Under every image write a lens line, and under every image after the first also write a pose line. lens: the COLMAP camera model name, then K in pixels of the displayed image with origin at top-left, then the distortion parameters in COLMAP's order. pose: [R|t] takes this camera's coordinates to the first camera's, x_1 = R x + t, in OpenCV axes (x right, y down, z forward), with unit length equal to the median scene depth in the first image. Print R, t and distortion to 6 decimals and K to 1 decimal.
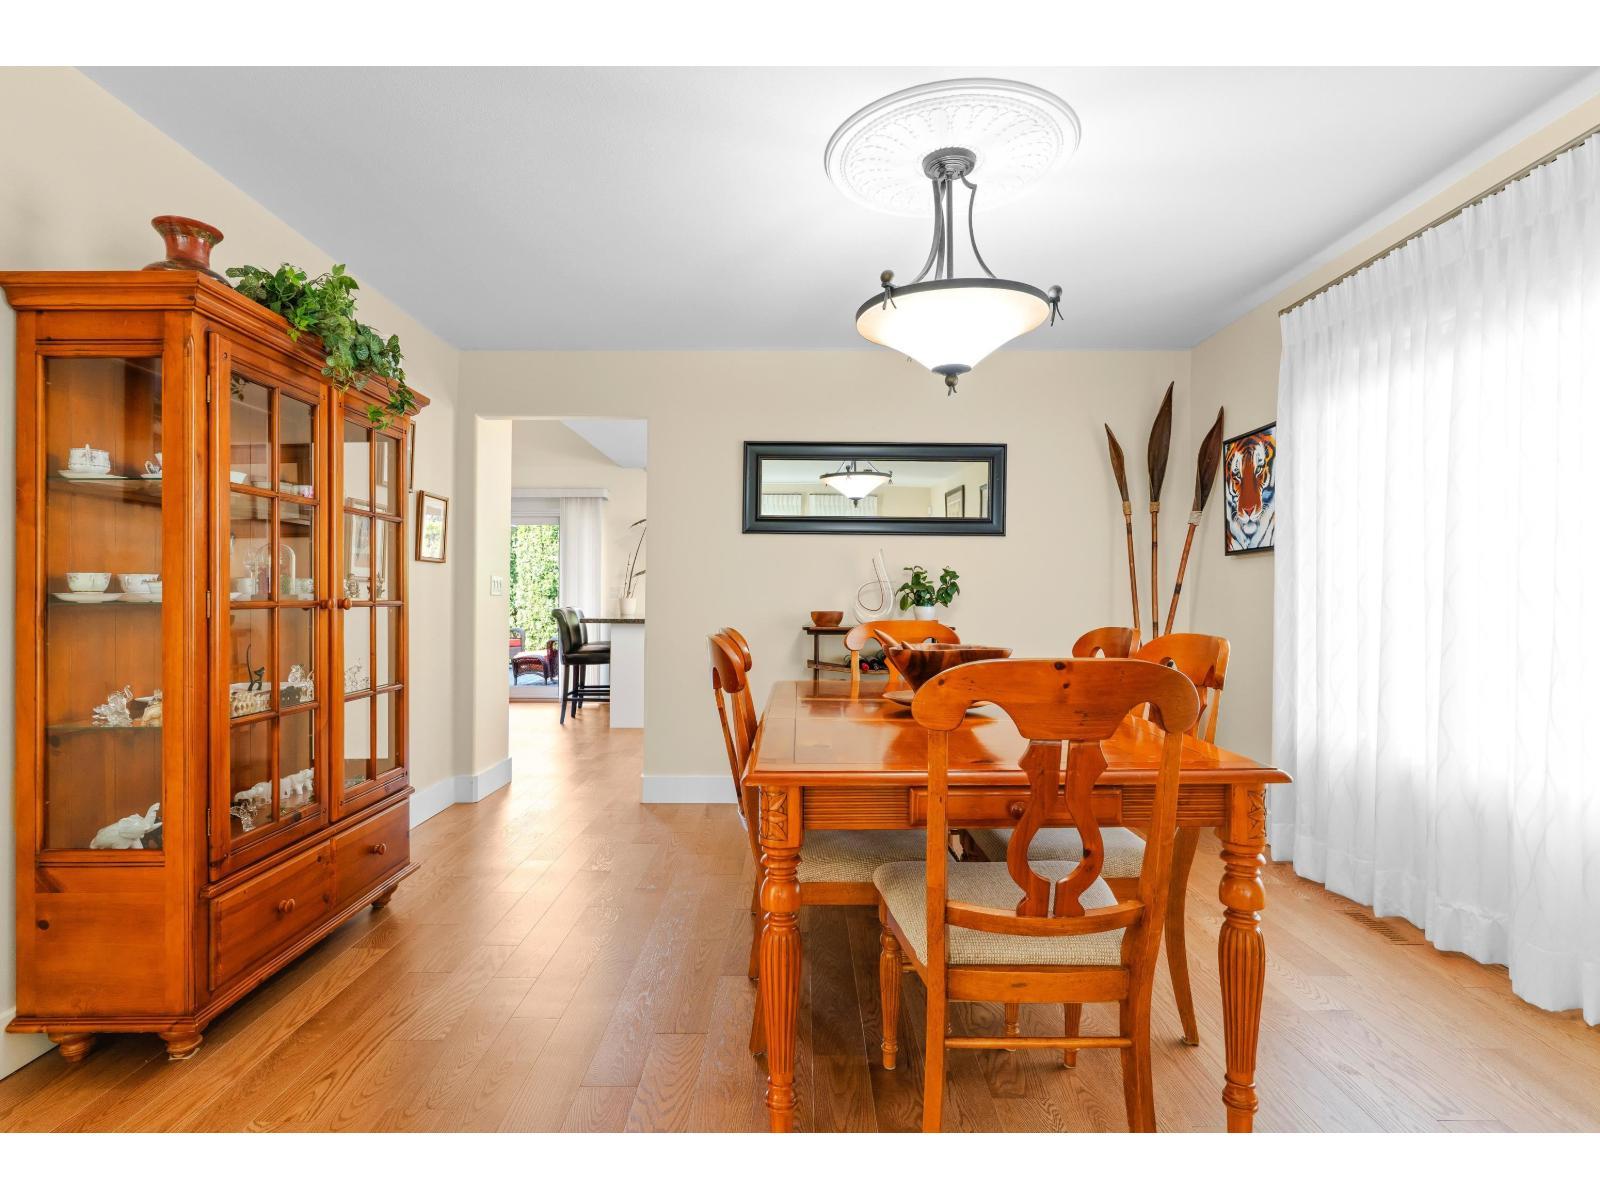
lens RADIAL K [[767.4, 0, 805.4], [0, 767.4, 607.5], [0, 0, 1]] dist [0.000040, 0.000414]
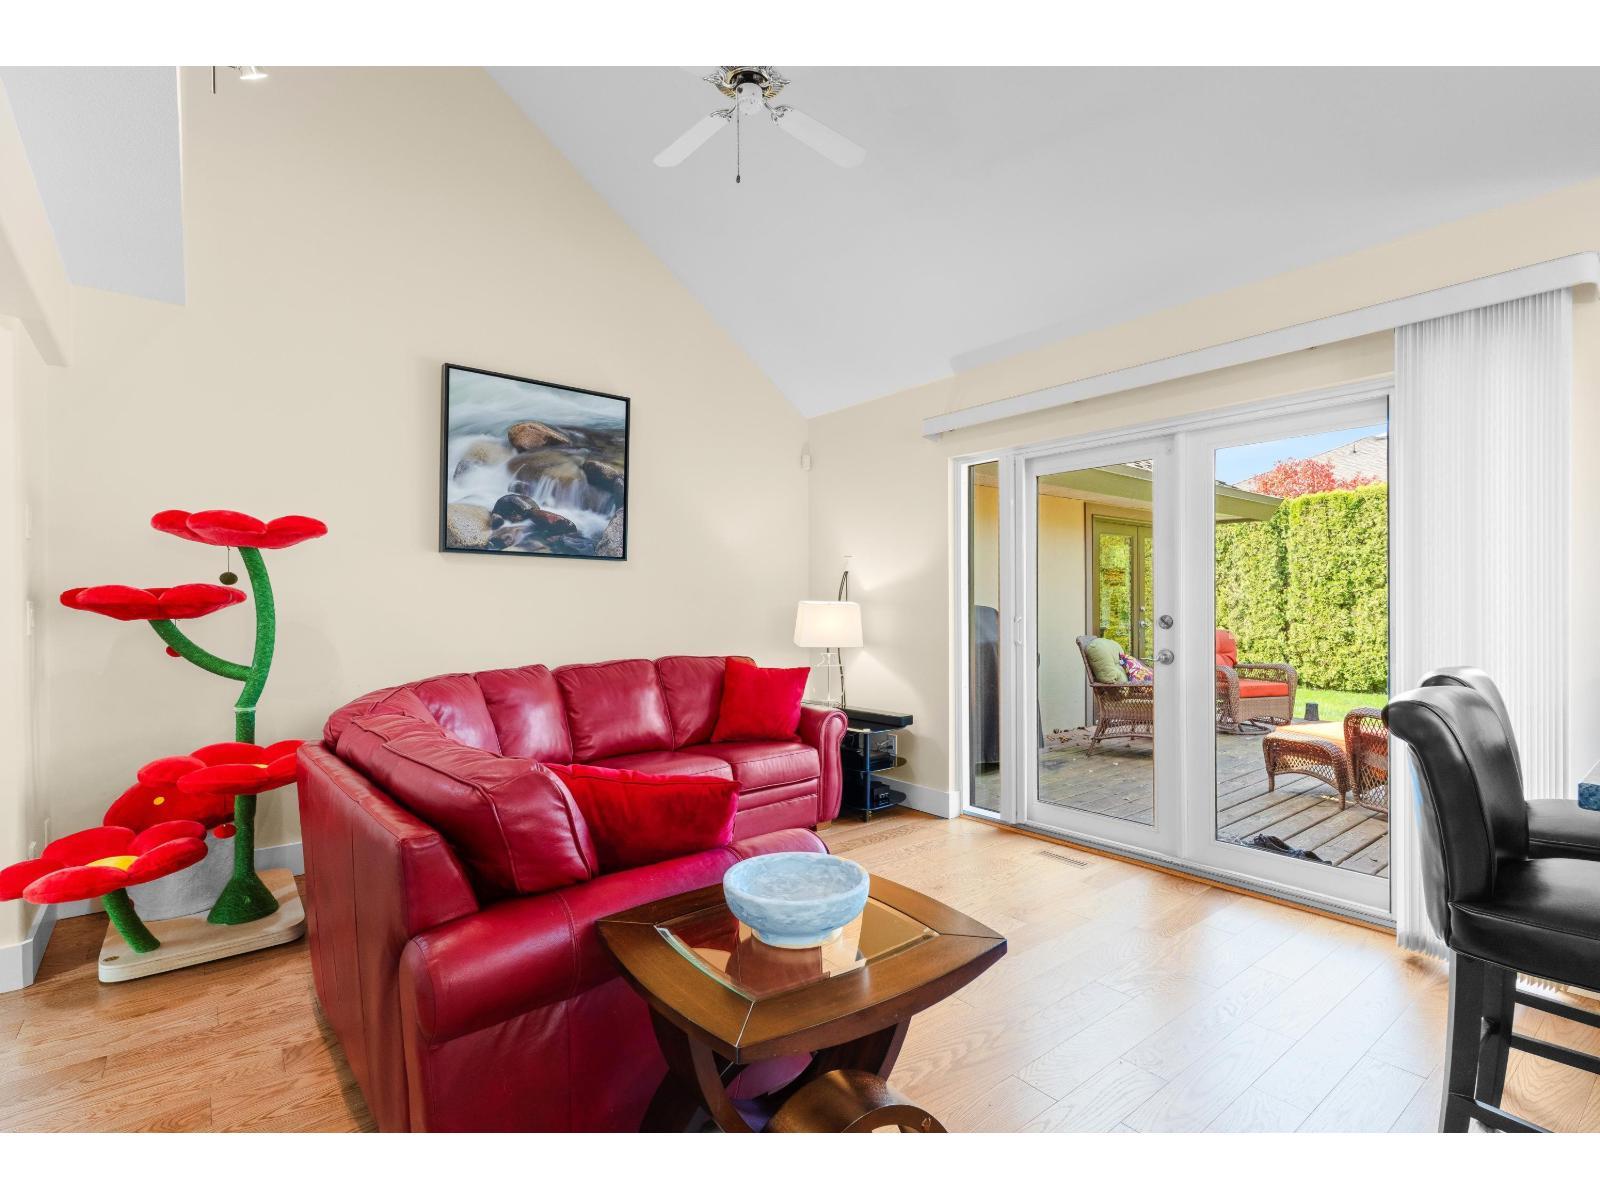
lens RADIAL K [[767.4, 0, 805.4], [0, 767.4, 607.5], [0, 0, 1]] dist [0.000040, 0.000414]
pose [[0.599069, -0.006513, -0.800671, -0.071650], [0.000717, 0.999971, -0.007597, -0.007389], [0.800697, 0.003977, 0.599056, 0.207284]]
